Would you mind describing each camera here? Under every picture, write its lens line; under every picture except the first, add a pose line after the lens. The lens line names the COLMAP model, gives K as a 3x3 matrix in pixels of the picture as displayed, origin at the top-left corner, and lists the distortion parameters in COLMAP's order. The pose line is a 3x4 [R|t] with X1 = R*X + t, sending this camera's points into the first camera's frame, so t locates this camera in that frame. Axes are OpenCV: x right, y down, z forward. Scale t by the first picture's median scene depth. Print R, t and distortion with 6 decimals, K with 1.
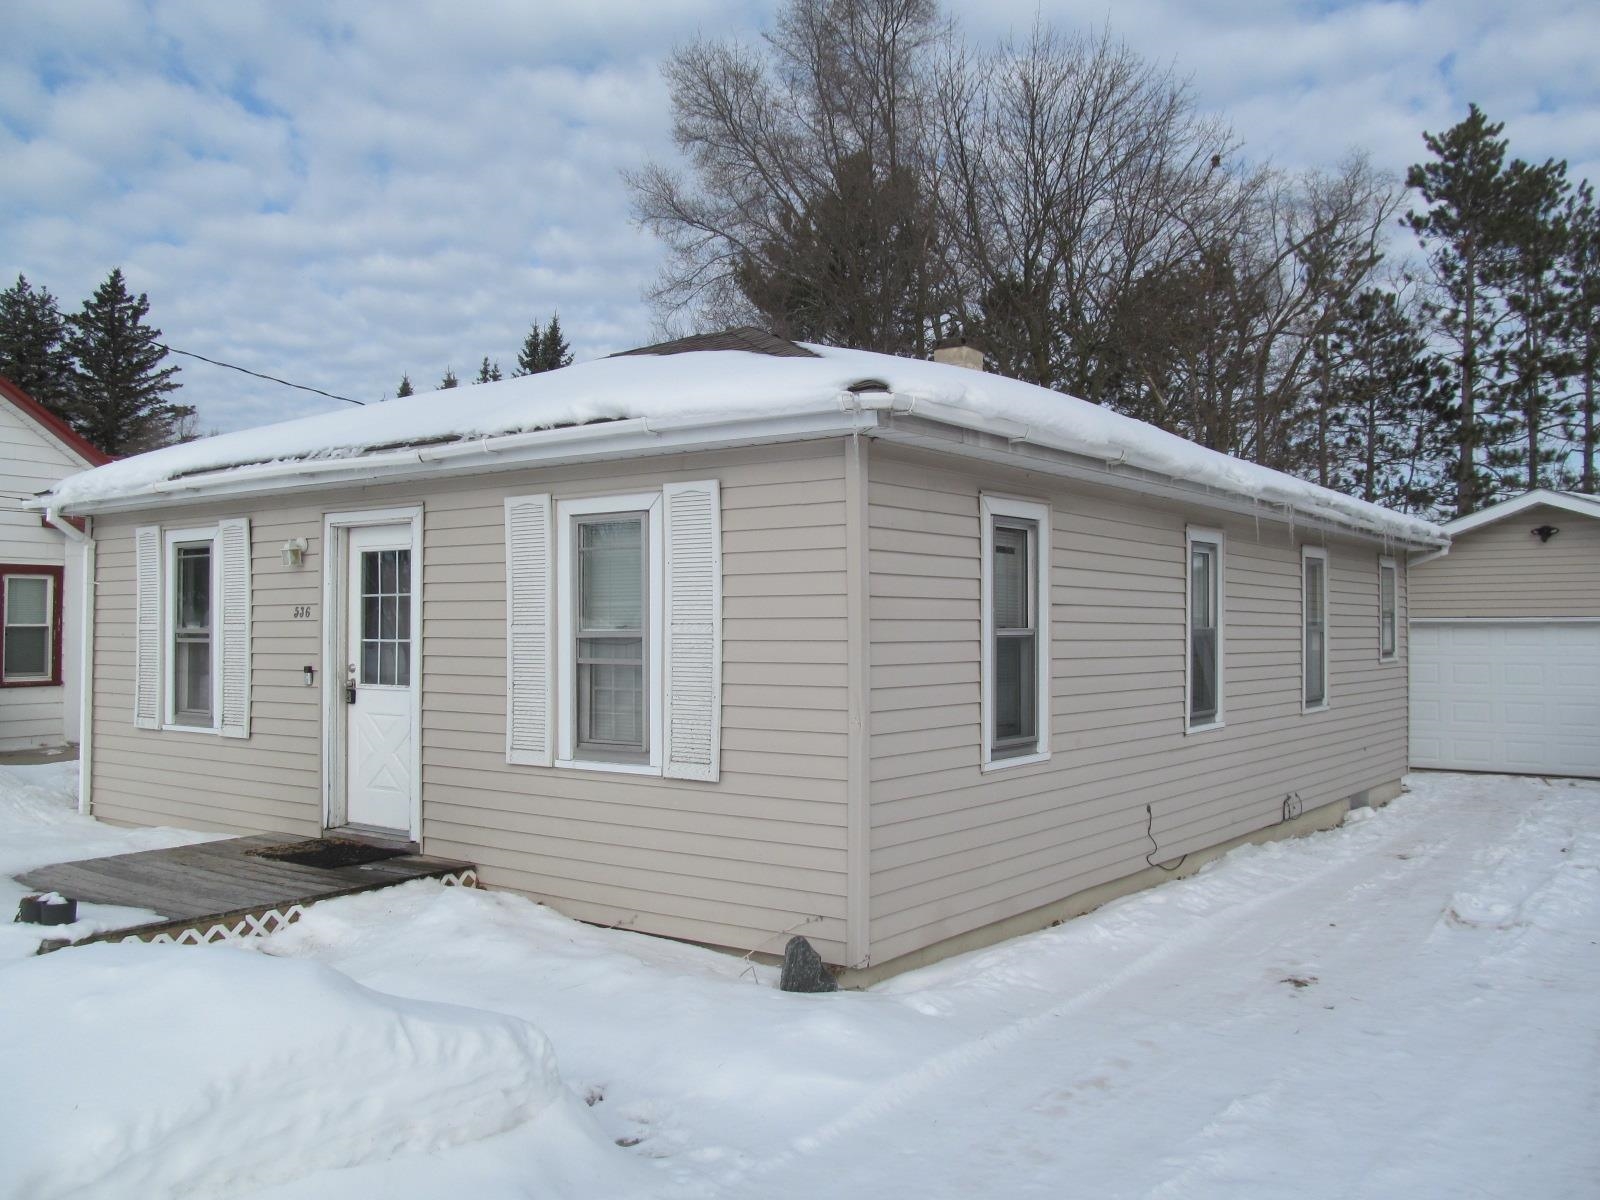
lens RADIAL K [[1325.4, 0, 797.7], [0, 1325.4, 590.5], [0, 0, 1]] dist [-0.062630, 0.030903]
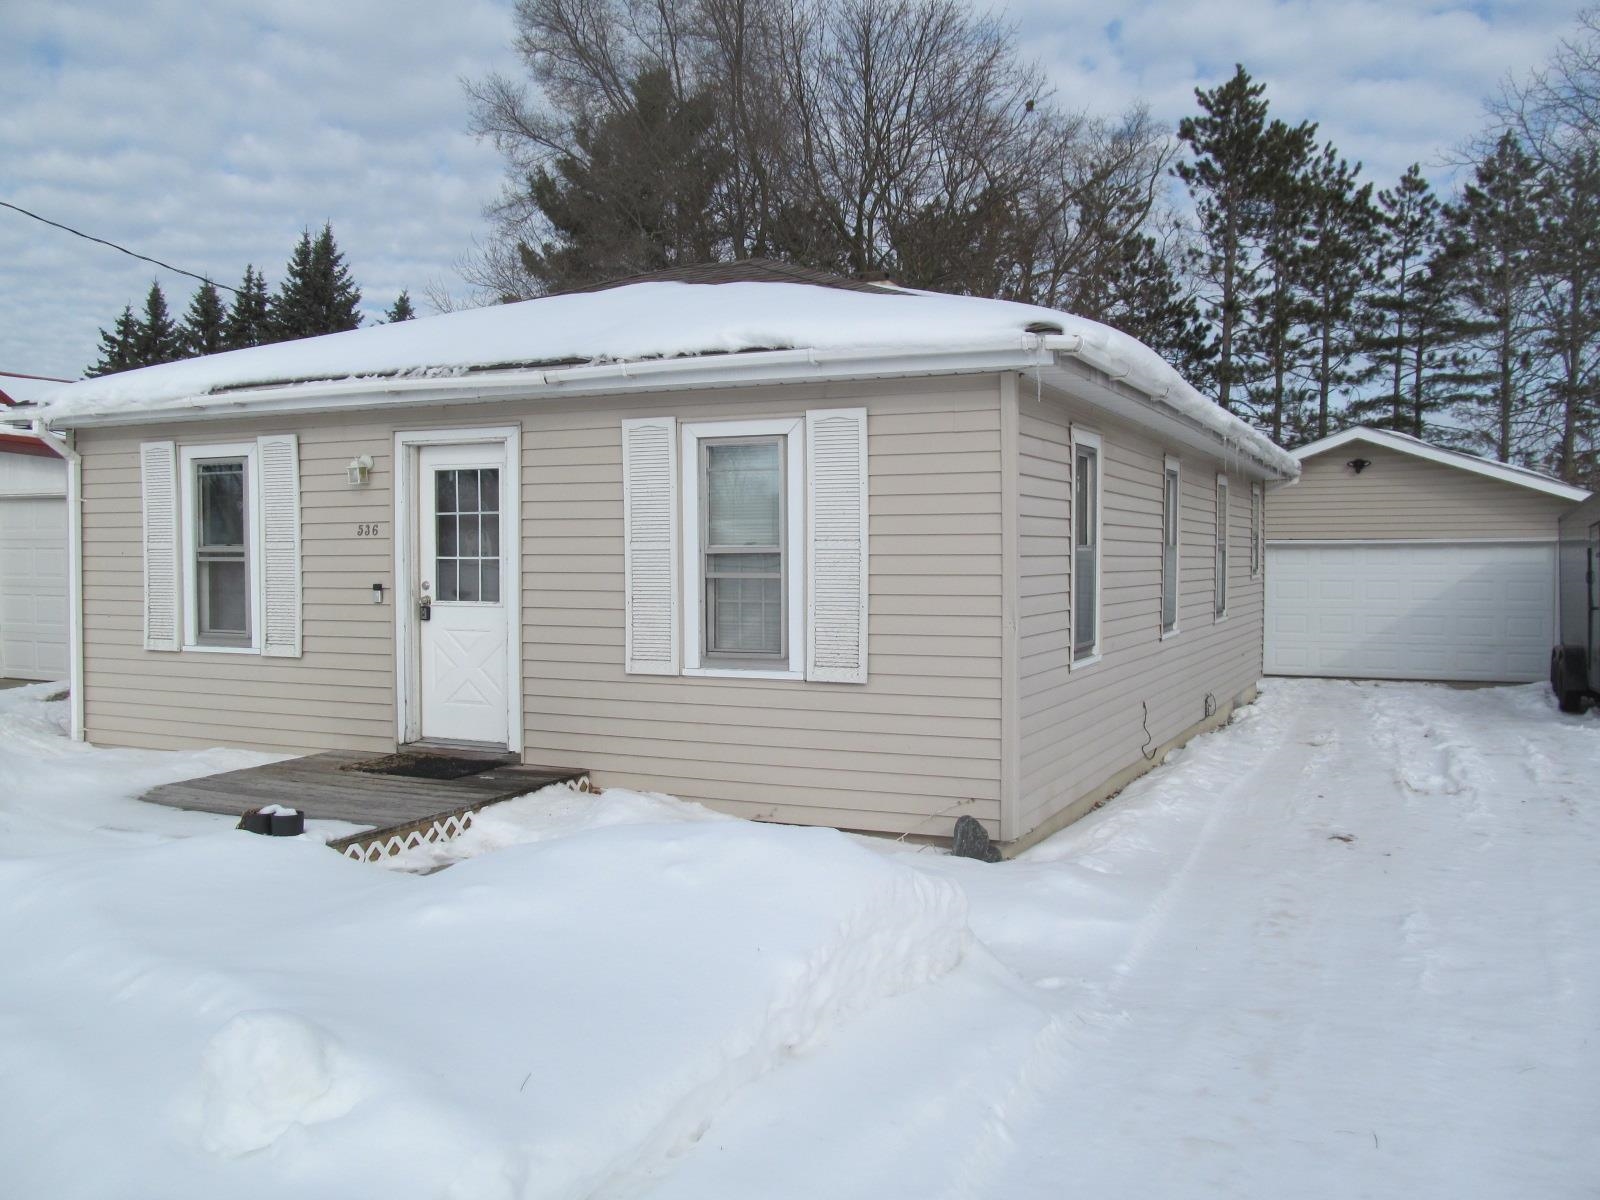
lens RADIAL K [[1325.4, 0, 803.3], [0, 1325.4, 590.9], [0, 0, 1]] dist [-0.062630, 0.030903]
pose [[0.979418, -0.006482, 0.201739, -0.259155], [-0.005198, 0.998343, 0.057316, 0.003647], [-0.201776, -0.057185, 0.977761, -0.050131]]
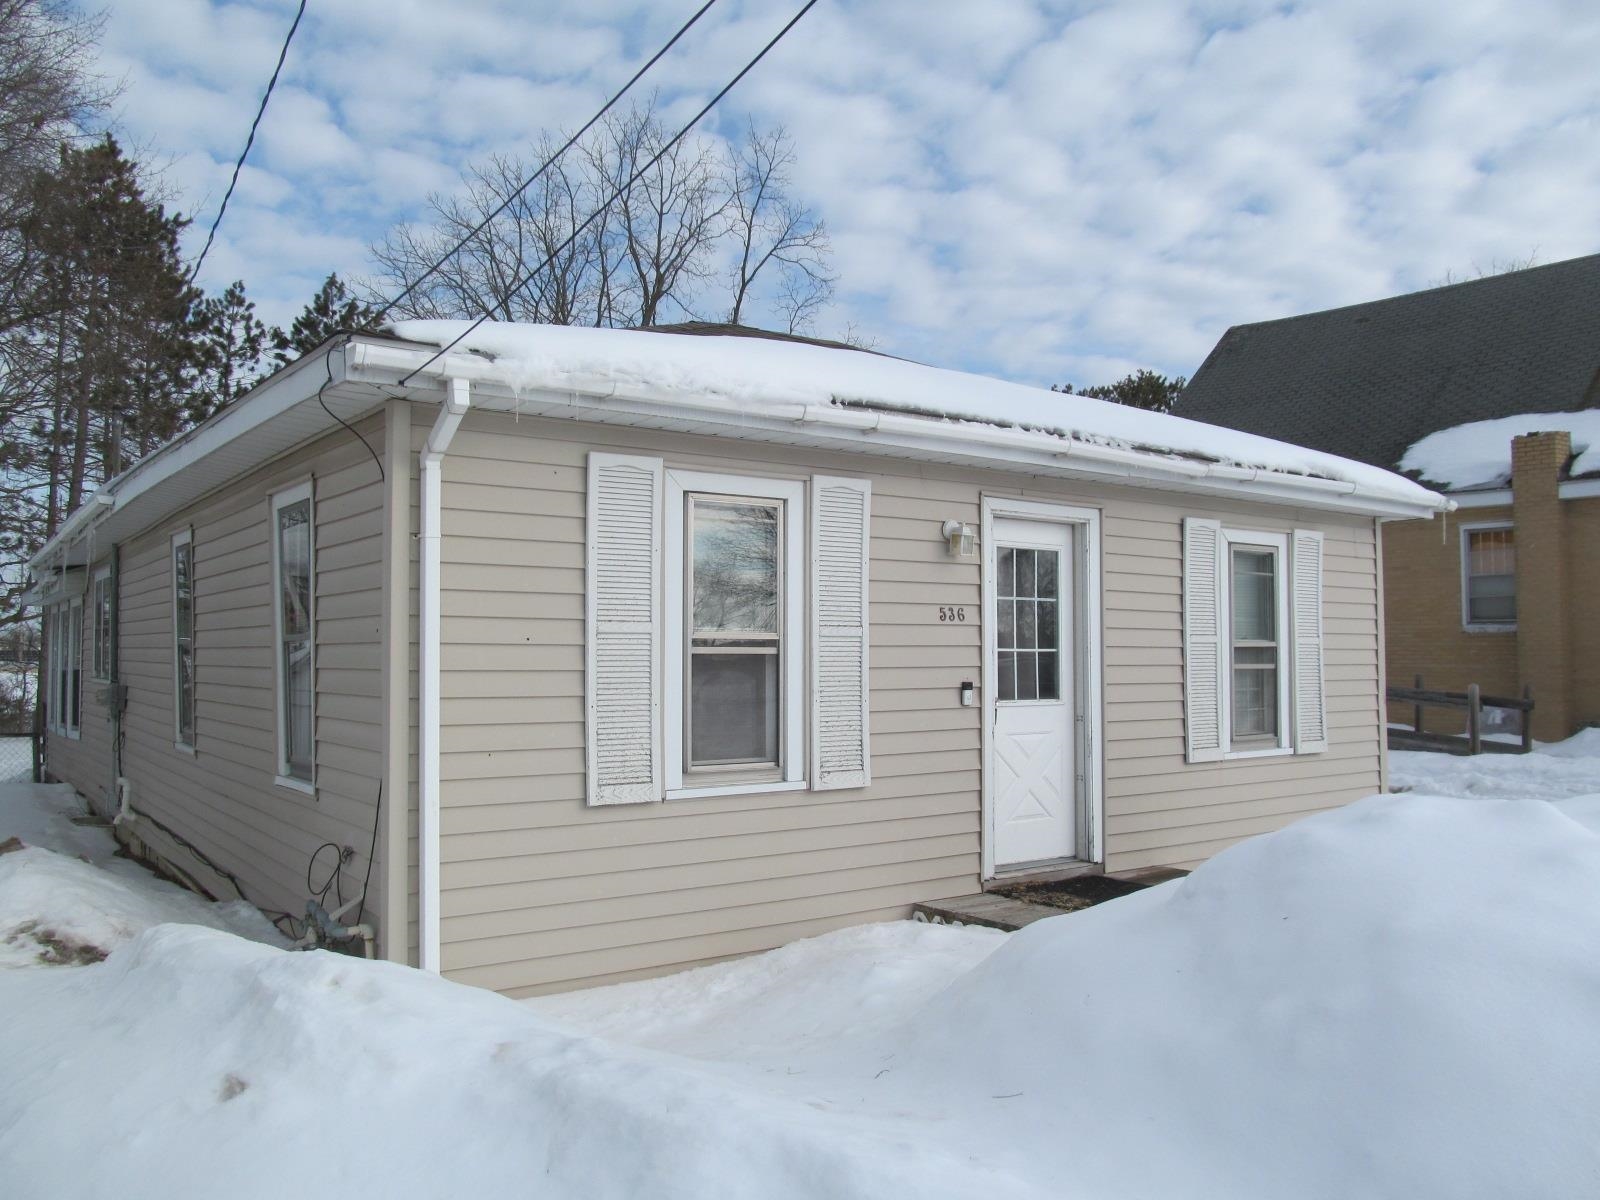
lens RADIAL K [[1325.4, 0, 809.2], [0, 1325.4, 598.9], [0, 0, 1]] dist [-0.062630, 0.030903]
pose [[0.299636, 0.045709, 0.952958, -1.184890], [-0.025583, 0.998877, -0.039868, 0.042053], [-0.953711, -0.012433, 0.300469, 0.856105]]
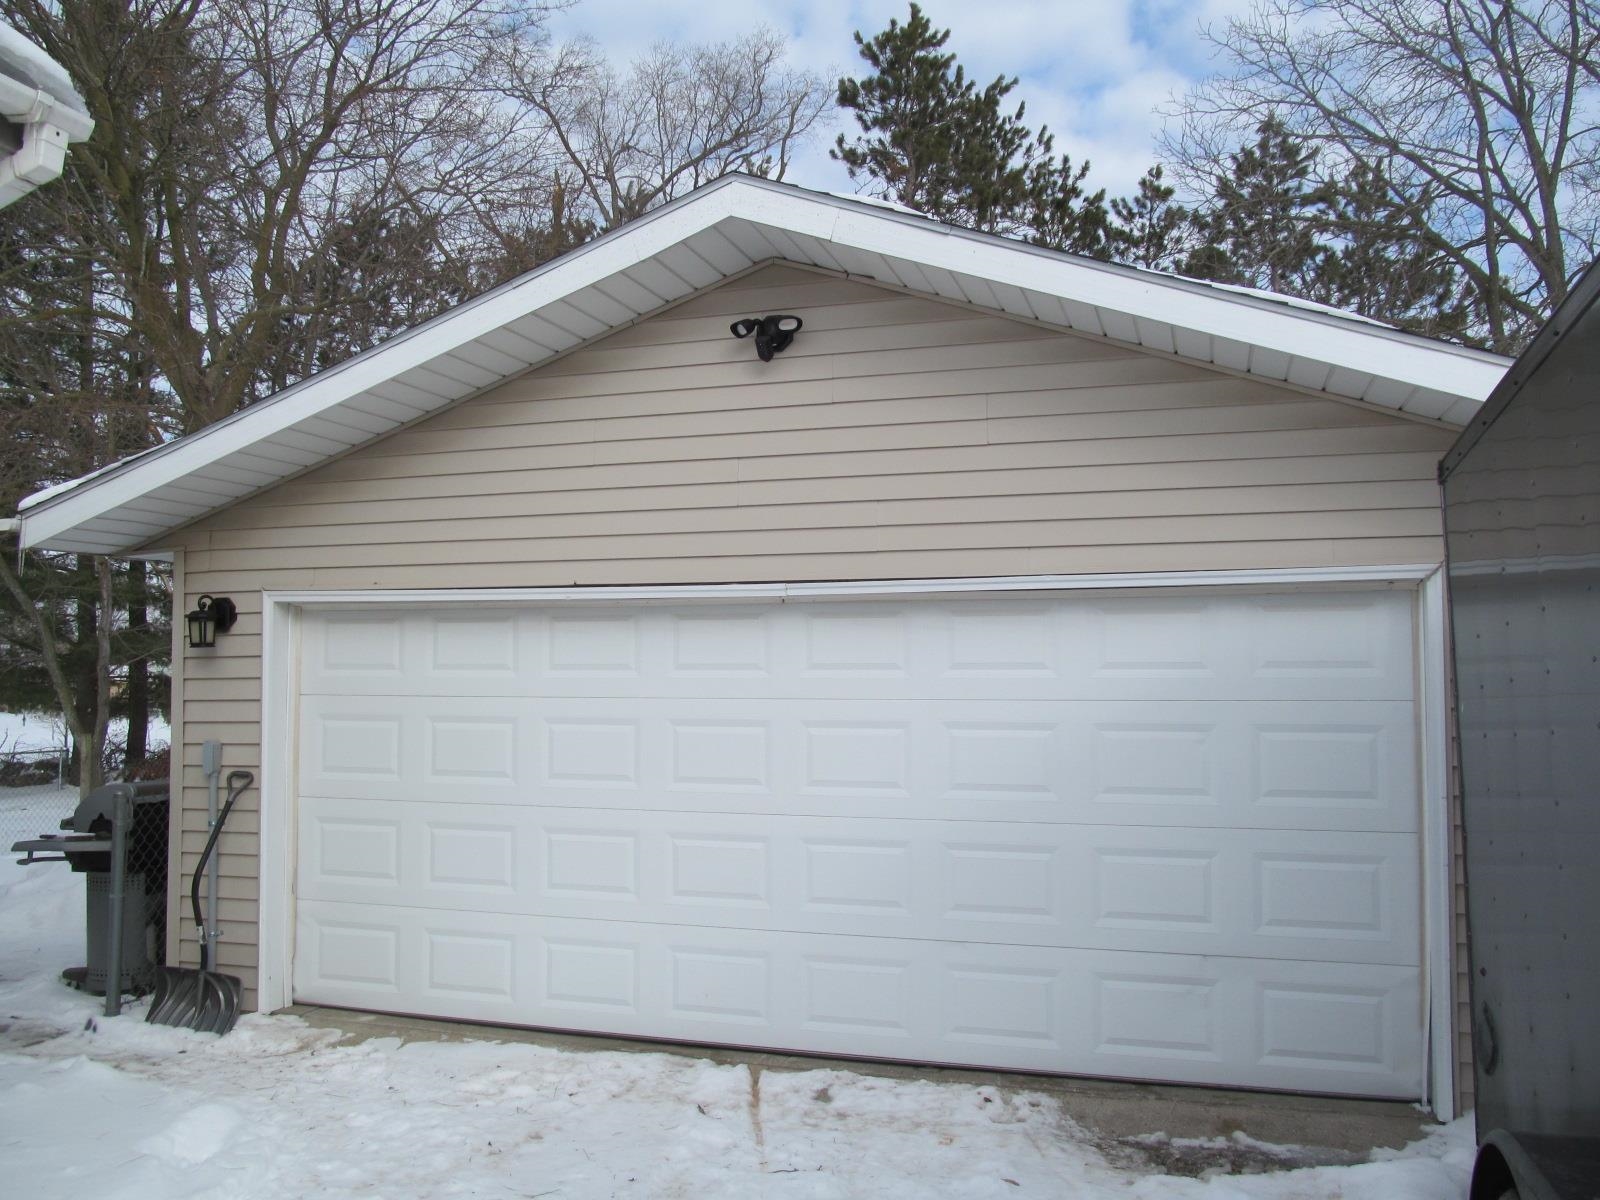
lens RADIAL K [[1325.4, 0, 803.6], [0, 1325.4, 610.6], [0, 0, 1]] dist [-0.062630, 0.030903]
pose [[0.943019, 0.012418, 0.332507, 0.930804], [-0.002572, 0.999545, -0.030037, 0.075240], [-0.332729, 0.027471, 0.942622, 1.341628]]
